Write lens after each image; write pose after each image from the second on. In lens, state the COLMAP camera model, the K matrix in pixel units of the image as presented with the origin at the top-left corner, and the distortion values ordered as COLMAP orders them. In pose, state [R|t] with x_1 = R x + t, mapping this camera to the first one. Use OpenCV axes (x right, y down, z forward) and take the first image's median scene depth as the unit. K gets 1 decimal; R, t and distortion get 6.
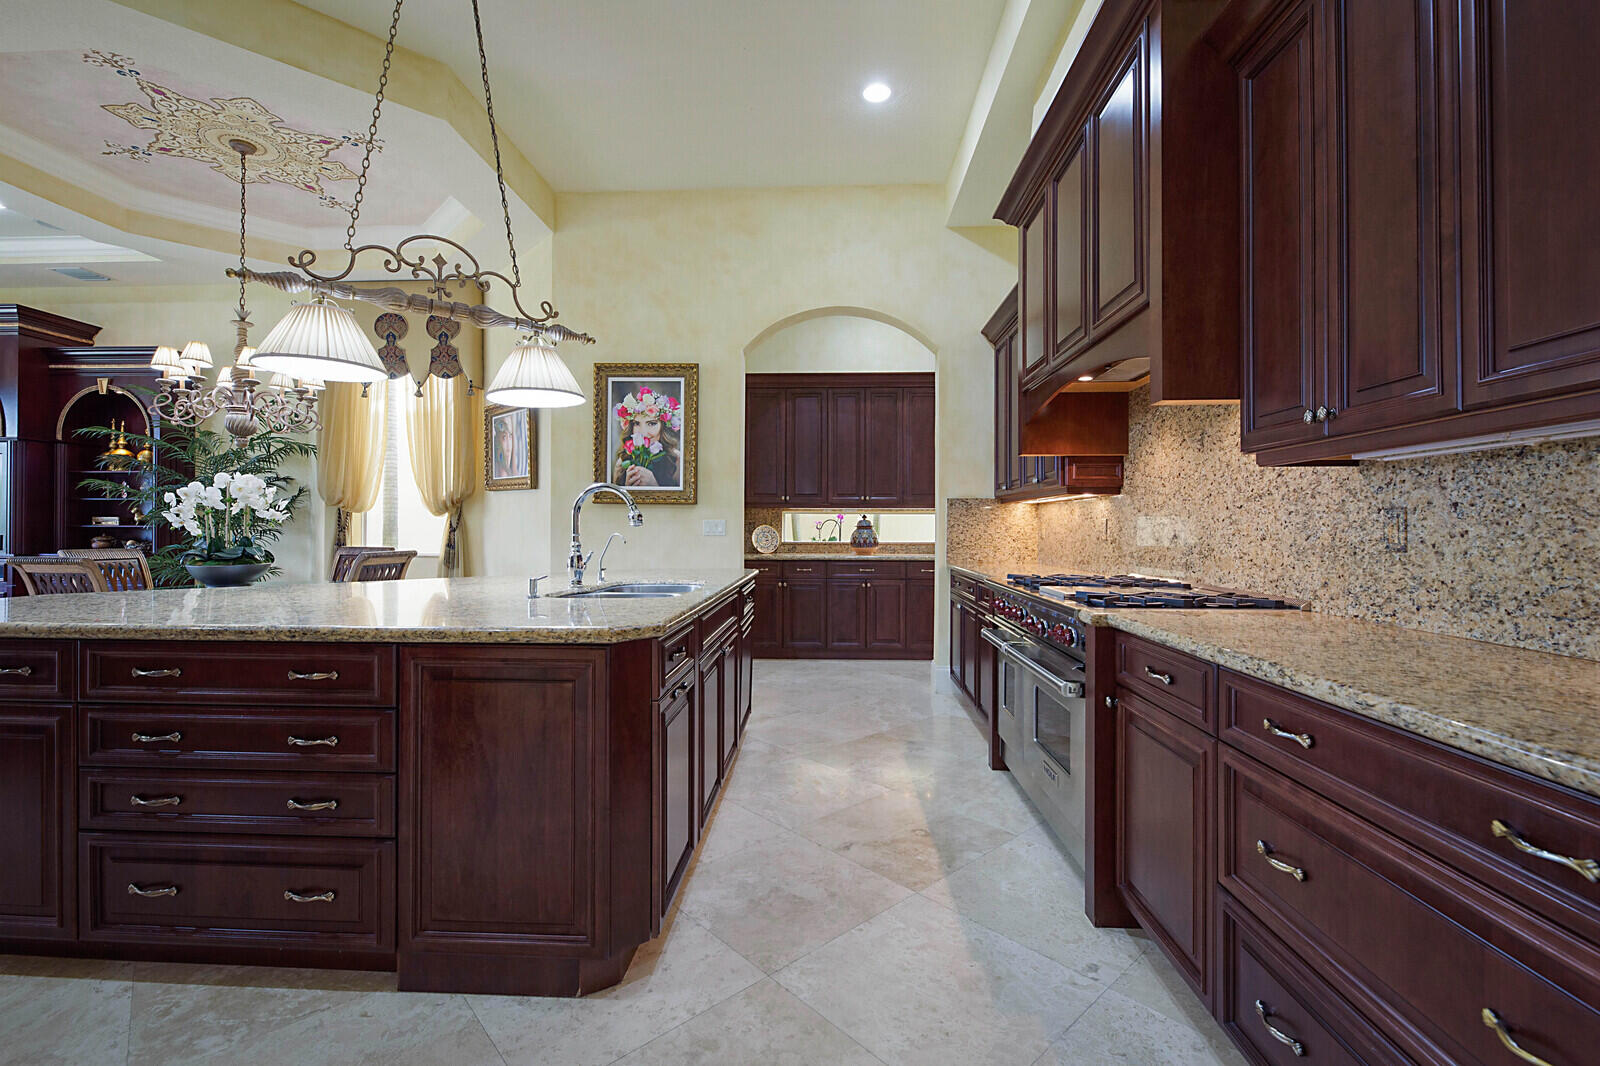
lens RADIAL K [[718.9, 0, 821.4], [0, 718.9, 520.2], [0, 0, 1]] dist [-0.000449, -0.000488]
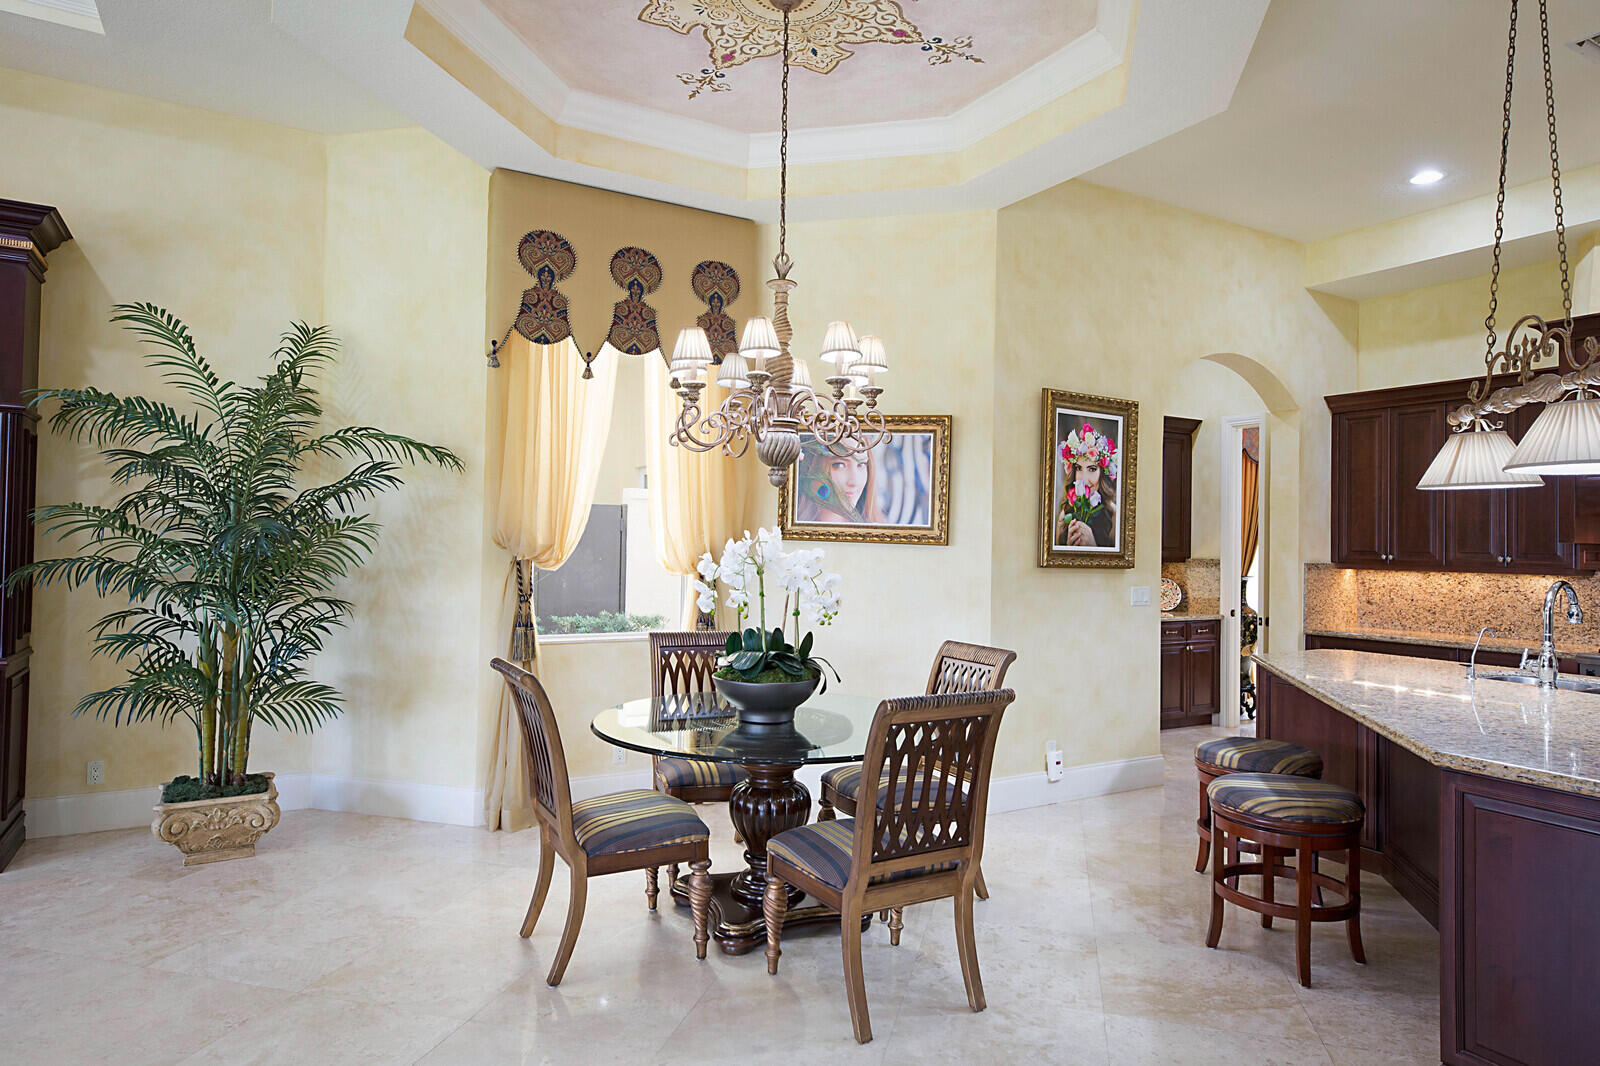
lens RADIAL K [[957.5, 0, 800.9], [0, 957.5, 526.9], [0, 0, 1]] dist [0.016263, -0.003748]
pose [[0.835287, 0.023616, 0.549307, -1.108033], [-0.021848, 0.999714, -0.009757, -0.051131], [-0.549380, -0.003851, 0.835564, 0.271202]]
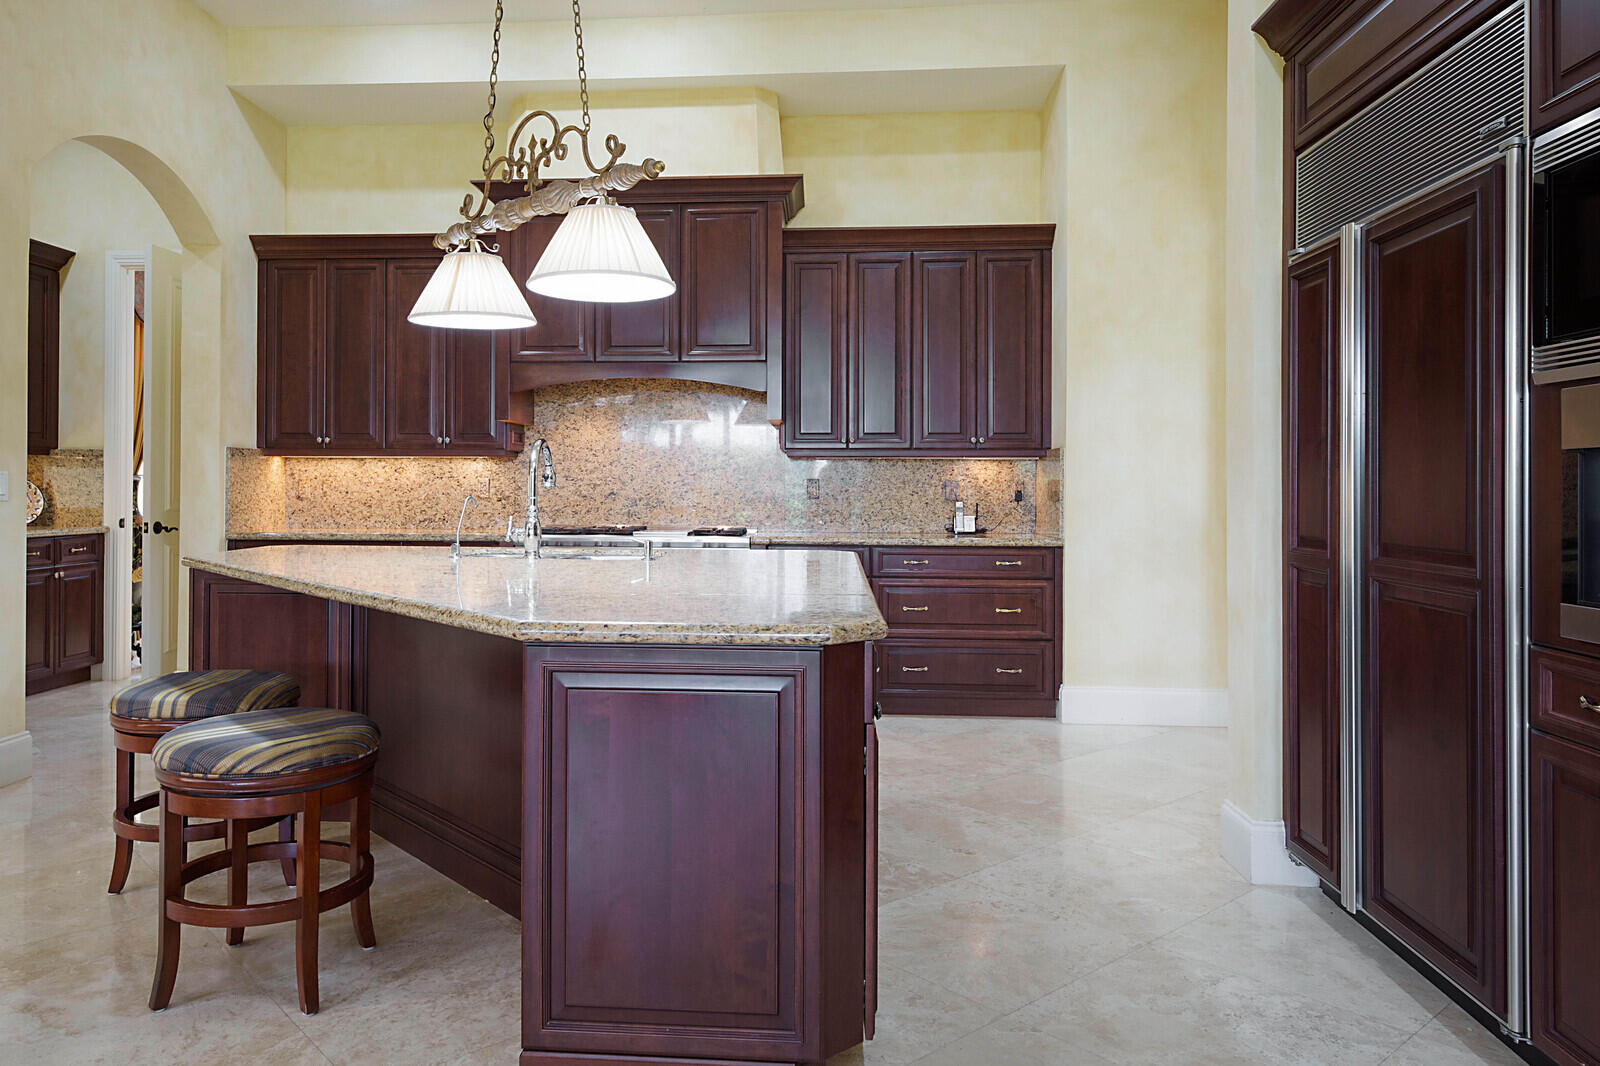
lens RADIAL K [[1108.5, 0, 740.8], [0, 1108.5, 479.7], [0, 0, 1]] dist [0.007716, -0.000273]
pose [[0.026047, 0.006094, 0.999642, -0.961065], [-0.013351, 0.999894, -0.005747, 0.003187], [-0.999572, -0.013197, 0.026126, 0.419521]]
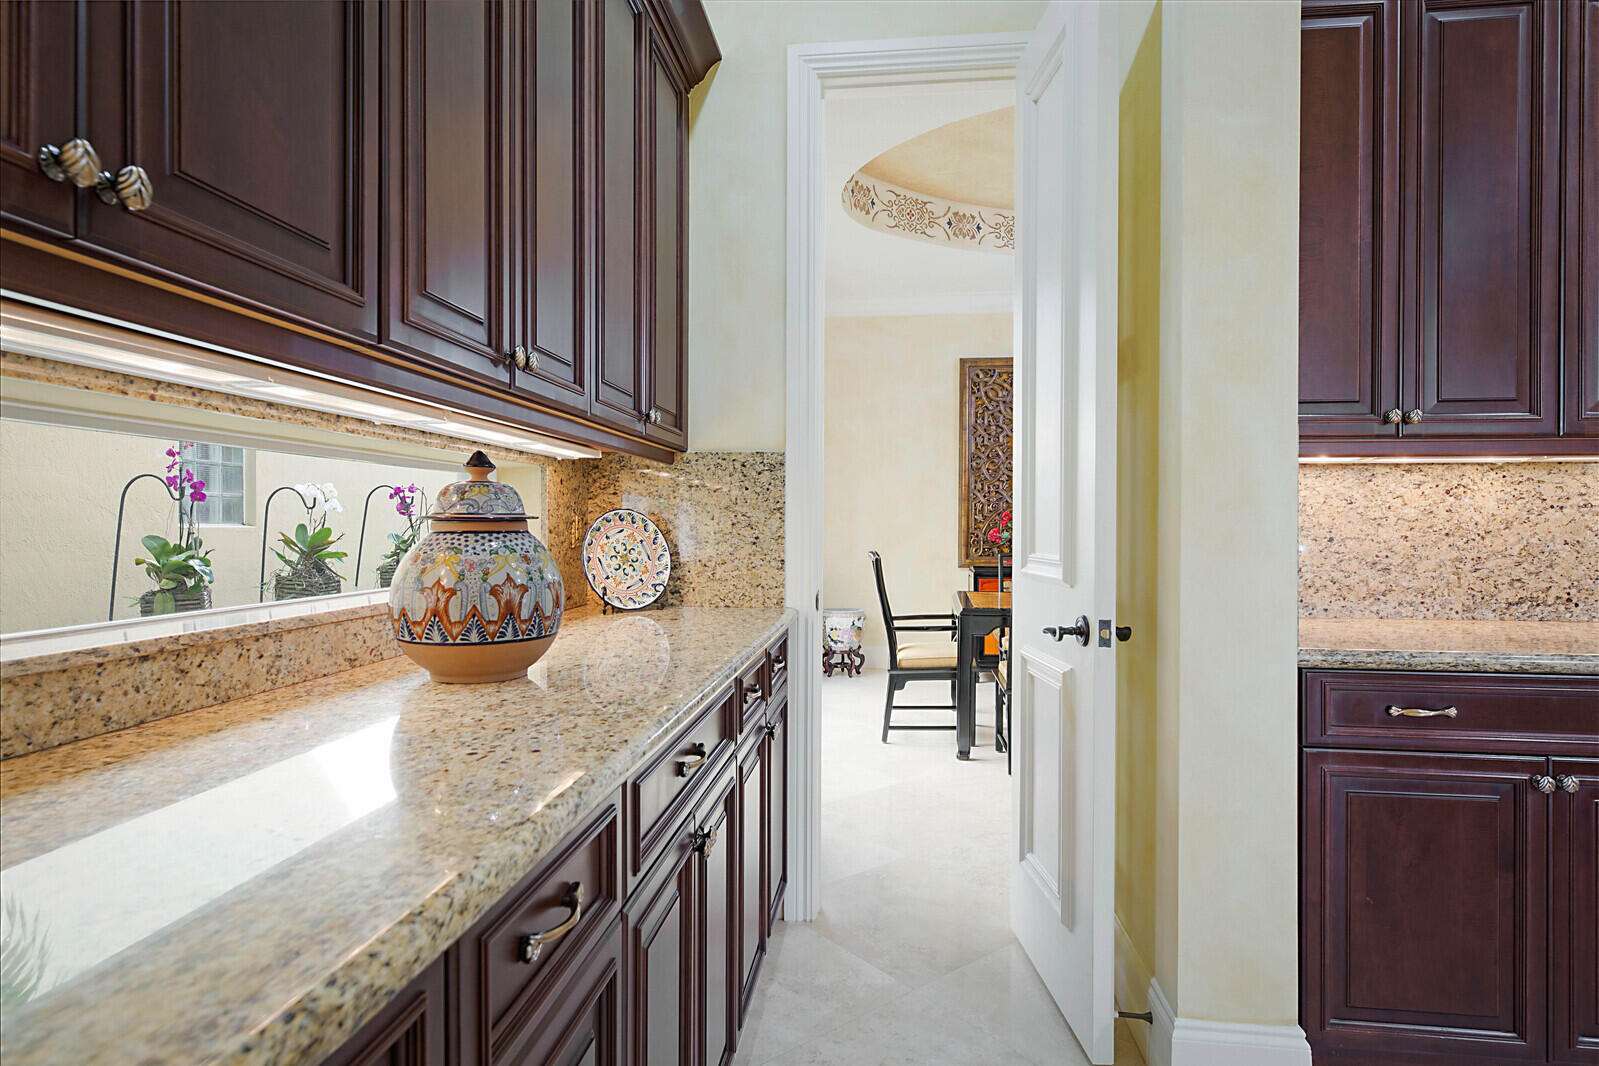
lens RADIAL K [[948.7, 0, 784.3], [0, 948.7, 524.4], [0, 0, 1]] dist [0.007345, 0.001549]
pose [[0.070298, -0.001987, 0.997524, -0.230294], [-0.011918, 0.999925, 0.002831, 0.010300], [-0.997455, -0.012088, 0.070269, 1.154792]]
